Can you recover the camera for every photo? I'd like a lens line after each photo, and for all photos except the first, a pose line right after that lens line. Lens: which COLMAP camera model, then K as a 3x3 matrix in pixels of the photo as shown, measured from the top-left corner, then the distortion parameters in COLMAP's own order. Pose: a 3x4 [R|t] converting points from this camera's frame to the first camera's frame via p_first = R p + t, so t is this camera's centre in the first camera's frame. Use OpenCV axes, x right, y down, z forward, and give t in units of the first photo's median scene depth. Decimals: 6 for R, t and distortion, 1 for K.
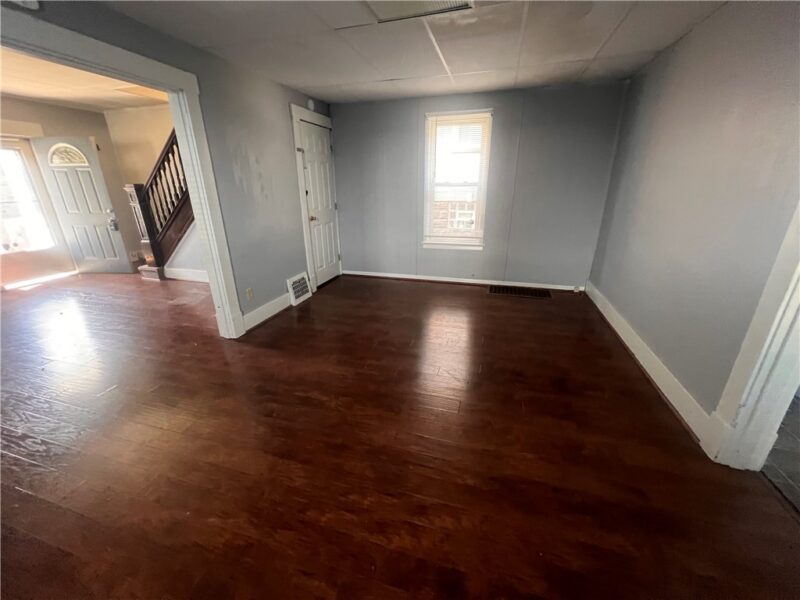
lens RADIAL K [[319.1, 0, 399.4], [0, 319.1, 299.3], [0, 0, 1]] dist [-0.001051, 0.001387]
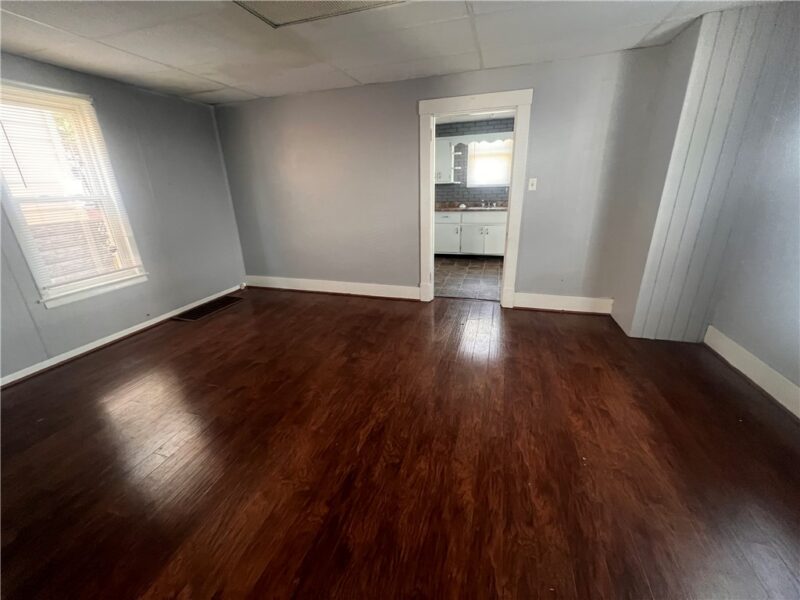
lens RADIAL K [[319.1, 0, 398.1], [0, 319.1, 299.1], [0, 0, 1]] dist [-0.001051, 0.001387]
pose [[0.012307, -0.328962, 0.944263, -0.451200], [0.371927, 0.878085, 0.301060, -0.112082], [-0.928181, 0.347491, 0.133157, 0.320565]]
